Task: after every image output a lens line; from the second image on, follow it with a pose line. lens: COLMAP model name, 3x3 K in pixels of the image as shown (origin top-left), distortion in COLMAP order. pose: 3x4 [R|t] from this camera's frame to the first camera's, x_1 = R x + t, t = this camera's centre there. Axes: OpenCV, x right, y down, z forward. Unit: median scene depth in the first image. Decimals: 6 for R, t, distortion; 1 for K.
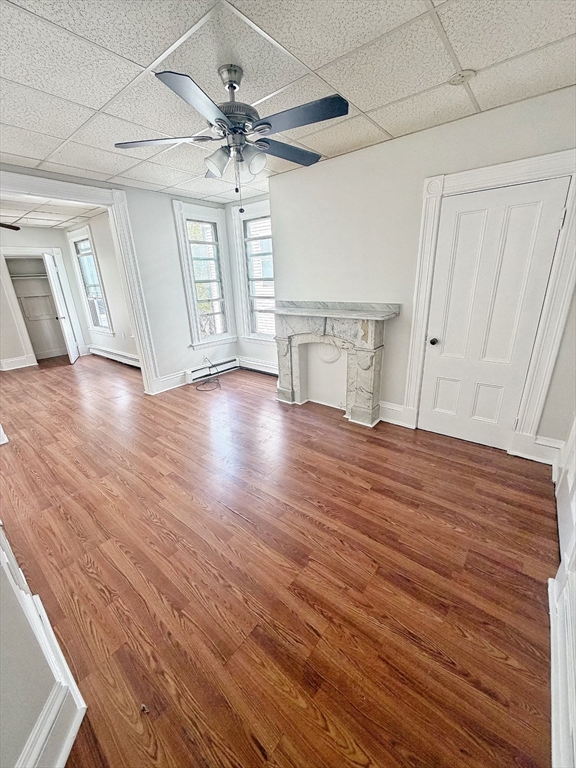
lens RADIAL K [[304.2, 0, 288.0], [0, 304.2, 384.0], [0, 0, 1]] dist [0.001150, 0.000004]
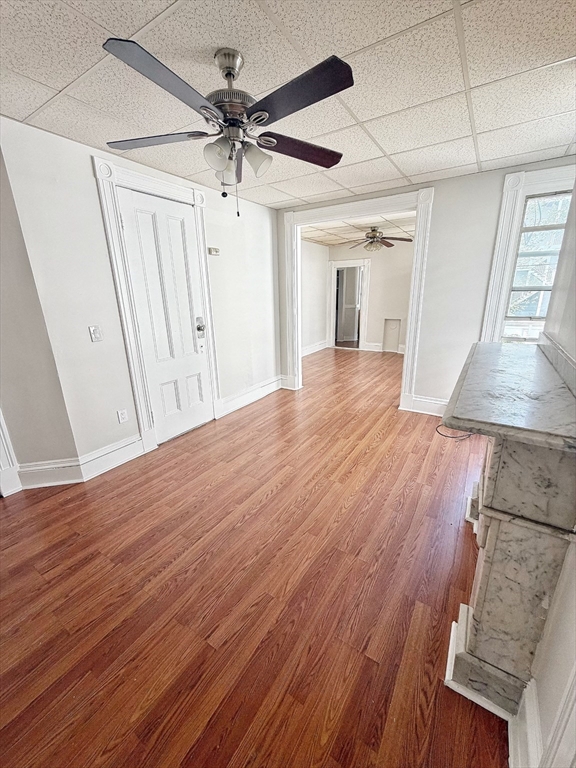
lens RADIAL K [[304.2, 0, 288.0], [0, 304.2, 384.0], [0, 0, 1]] dist [0.001150, 0.000004]
pose [[0.112566, 0.323032, -0.939670, 0.786683], [-0.321209, 0.906735, 0.273231, -0.383968], [0.940294, 0.271074, 0.205828, 1.014245]]
